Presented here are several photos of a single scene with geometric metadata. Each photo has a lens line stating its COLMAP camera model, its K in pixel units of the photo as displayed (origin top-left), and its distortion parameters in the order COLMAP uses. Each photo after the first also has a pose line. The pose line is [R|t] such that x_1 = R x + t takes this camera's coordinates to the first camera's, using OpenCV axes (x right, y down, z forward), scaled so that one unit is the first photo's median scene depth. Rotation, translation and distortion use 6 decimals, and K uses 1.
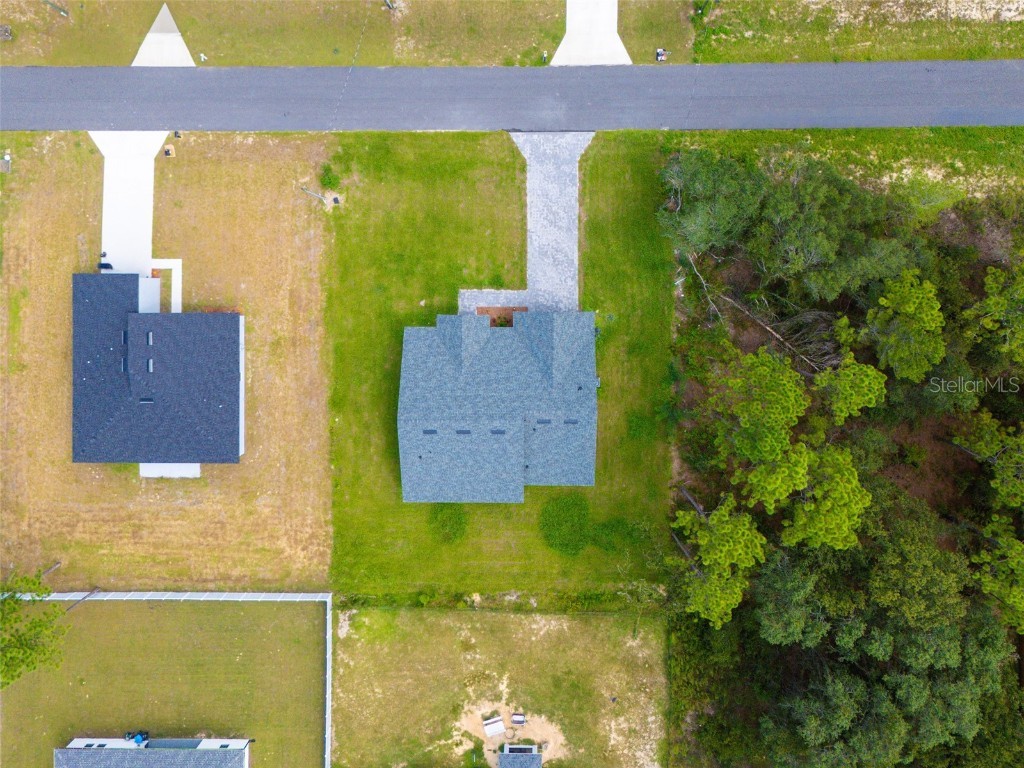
lens RADIAL K [[750.7, 0, 512.0], [0, 750.7, 384.0], [0, 0, 1]] dist [0.023348, -0.004400]
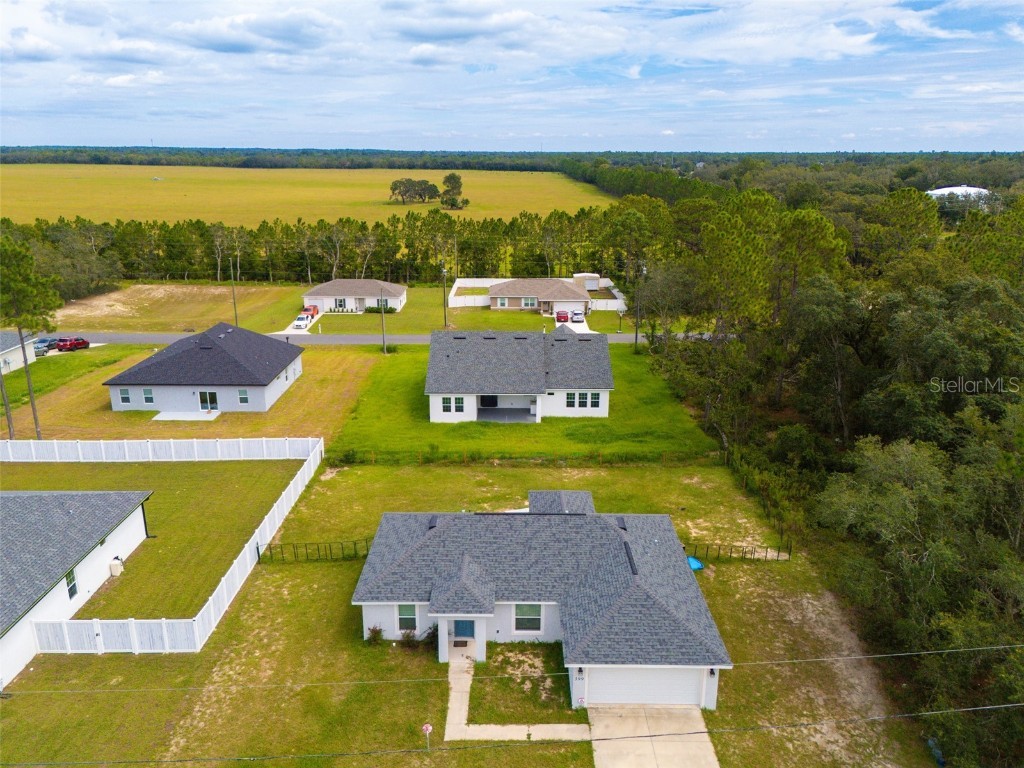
lens RADIAL K [[750.7, 0, 512.0], [0, 750.7, 384.0], [0, 0, 1]] dist [0.023348, -0.004400]
pose [[0.999644, 0.021413, 0.015911, -0.043690], [0.008637, 0.304516, -0.952468, 1.063719], [-0.025240, 0.952267, 0.304222, 0.662812]]
